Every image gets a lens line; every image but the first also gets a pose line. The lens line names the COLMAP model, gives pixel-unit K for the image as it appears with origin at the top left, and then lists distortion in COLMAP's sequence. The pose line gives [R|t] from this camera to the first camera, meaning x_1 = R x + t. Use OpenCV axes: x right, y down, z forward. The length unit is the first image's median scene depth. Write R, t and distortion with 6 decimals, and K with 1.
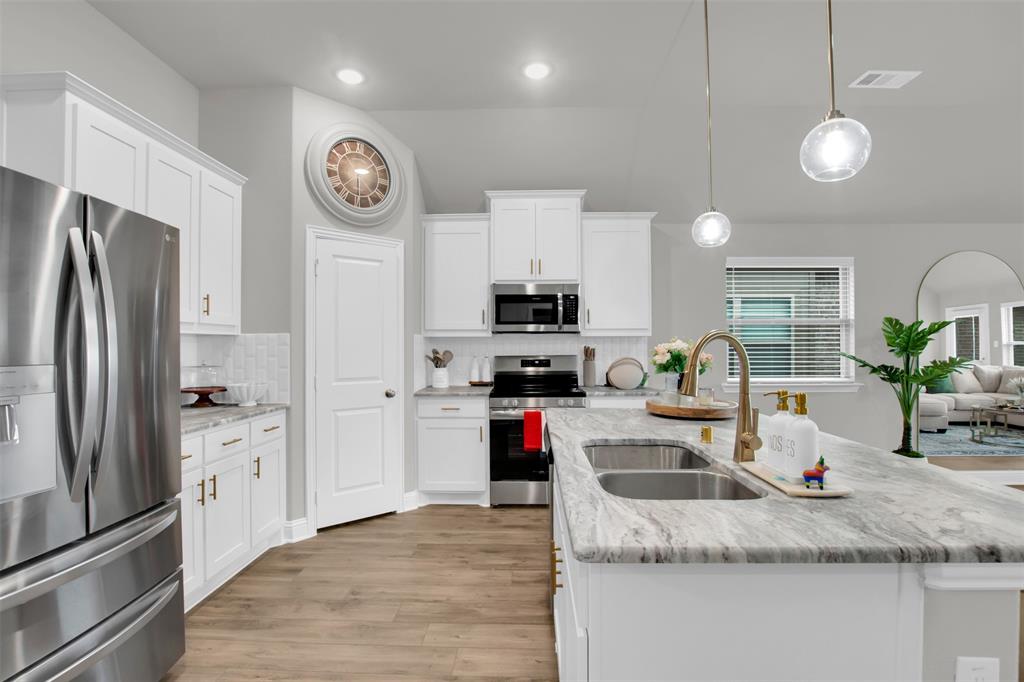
lens RADIAL K [[479.5, 0, 507.7], [0, 479.5, 341.9], [0, 0, 1]] dist [-0.030743, 0.003198]
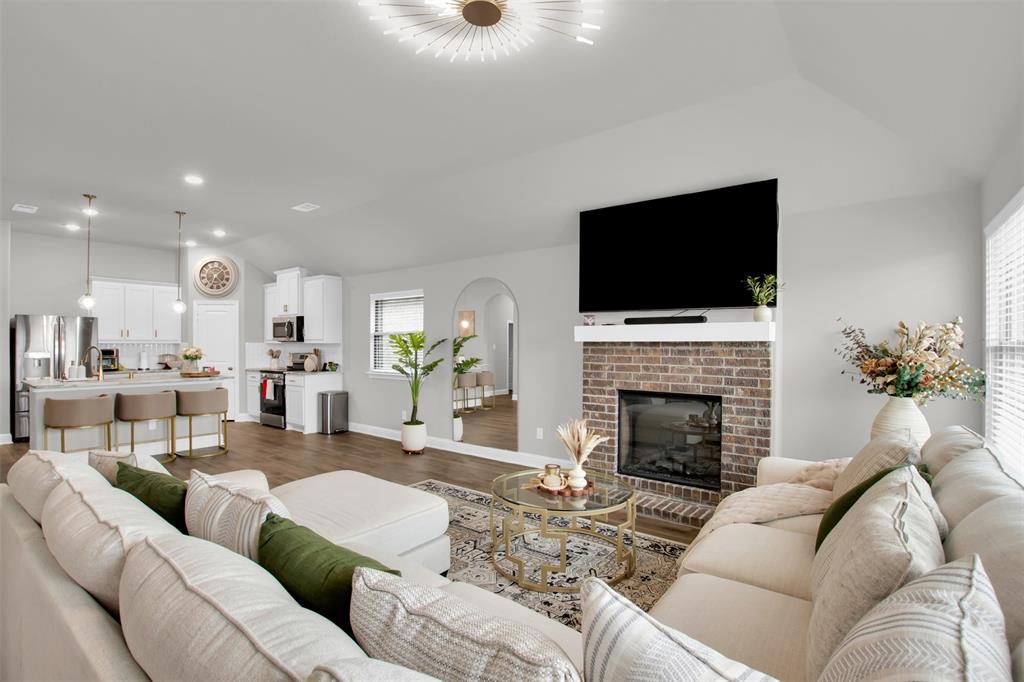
lens RADIAL K [[479.5, 0, 512.4], [0, 479.5, 344.5], [0, 0, 1]] dist [-0.030743, 0.003198]
pose [[0.815648, 0.005349, -0.578523, 2.057241], [0.001634, 0.999932, 0.011549, -0.029658], [0.578545, -0.010366, 0.815584, -0.069747]]
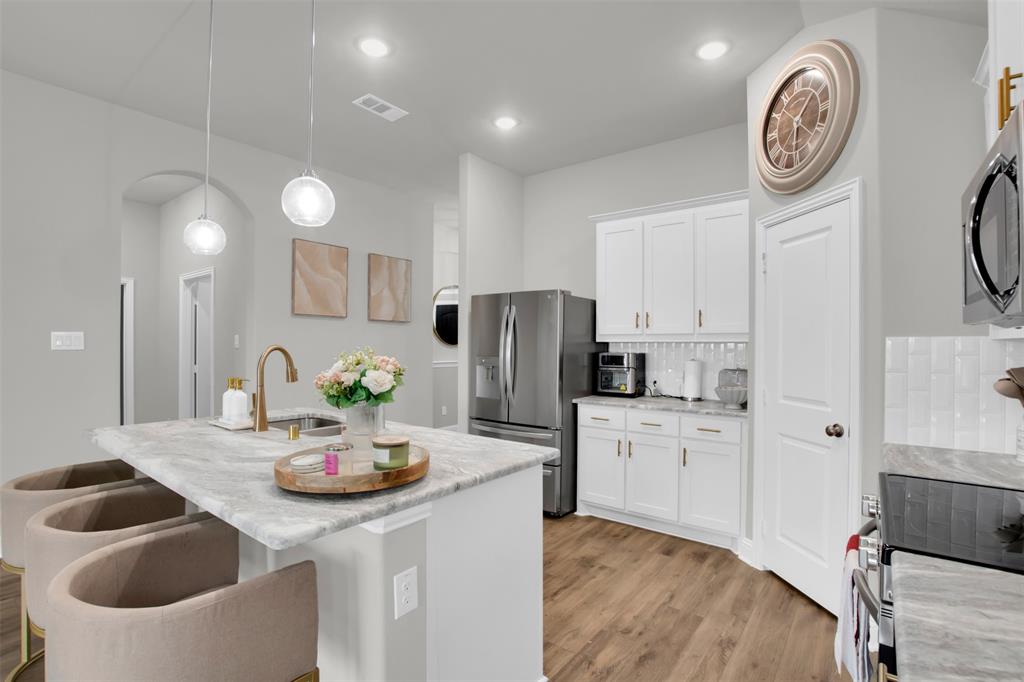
lens RADIAL K [[479.5, 0, 516.5], [0, 479.5, 343.9], [0, 0, 1]] dist [-0.030743, 0.003198]
pose [[-0.569154, 0.000185, -0.822231, 0.480989], [0.004352, 0.999987, -0.002788, -0.007701], [0.822220, -0.005165, -0.569147, 0.956156]]
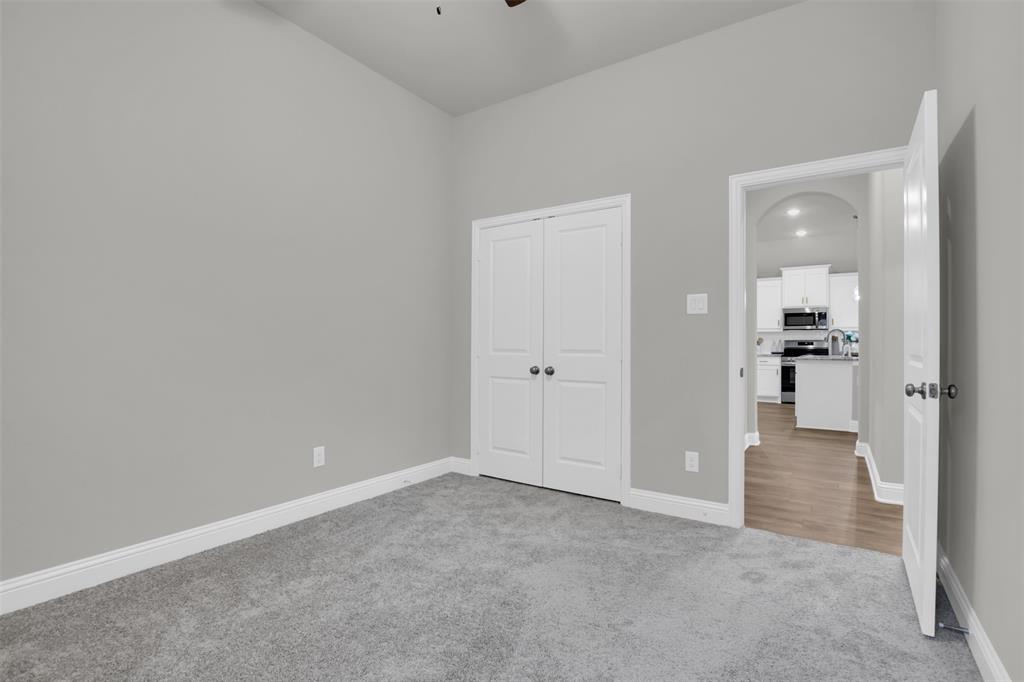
lens RADIAL K [[479.5, 0, 514.4], [0, 479.5, 341.3], [0, 0, 1]] dist [-0.030743, 0.003198]
pose [[0.849755, 0.004368, -0.527160, 0.077800], [-0.001376, 0.999981, 0.006067, 0.026105], [0.527176, -0.004430, 0.849744, -1.689766]]
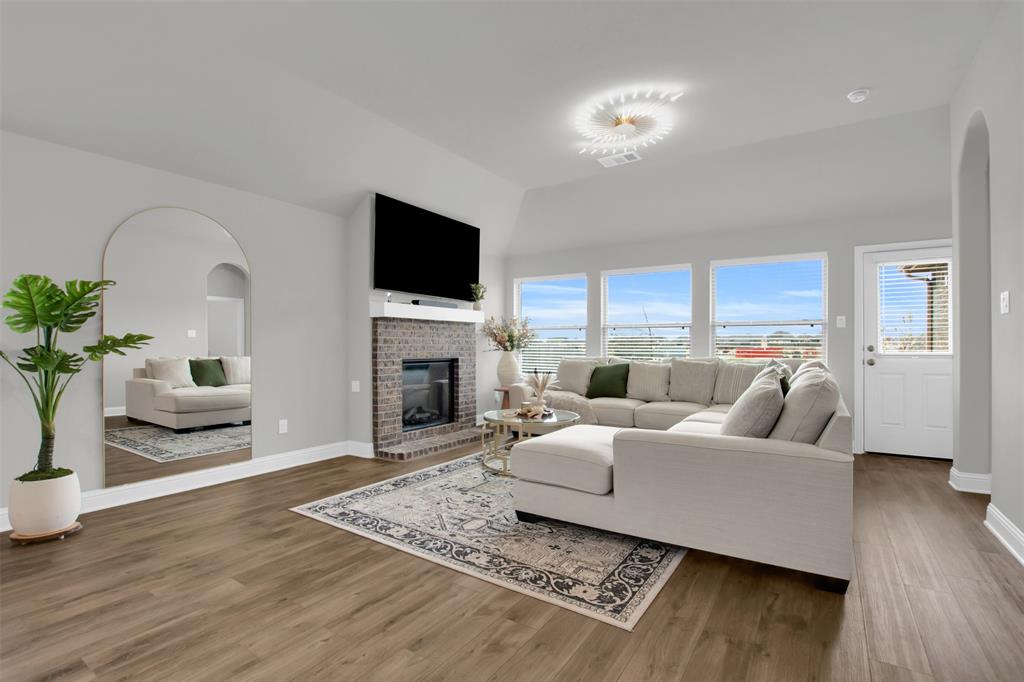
lens RADIAL K [[479.5, 0, 511.6], [0, 479.5, 340.4], [0, 0, 1]] dist [-0.030743, 0.003198]
pose [[0.513804, 0.011714, 0.857828, 0.651649], [-0.010071, 0.999920, -0.007622, 0.043050], [-0.857848, -0.004723, 0.513881, 0.061904]]
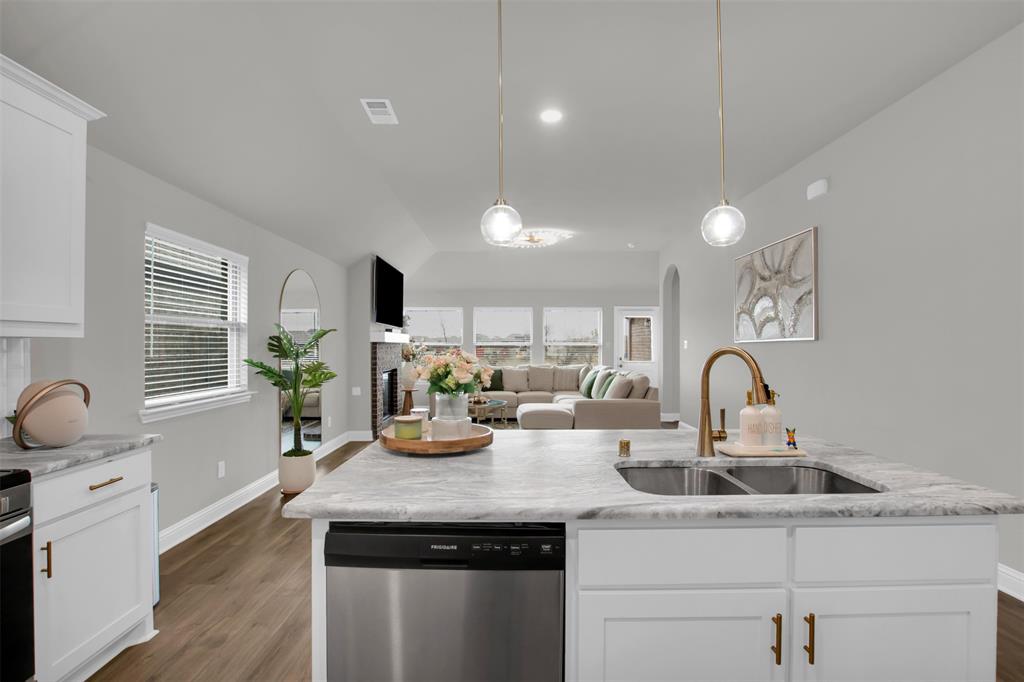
lens RADIAL K [[479.5, 0, 514.7], [0, 479.5, 343.5], [0, 0, 1]] dist [-0.030743, 0.003198]
pose [[-0.052502, 0.009296, 0.998578, -0.251010], [-0.009525, 0.999907, -0.009809, -0.004458], [-0.998575, -0.010027, -0.052408, 0.570483]]
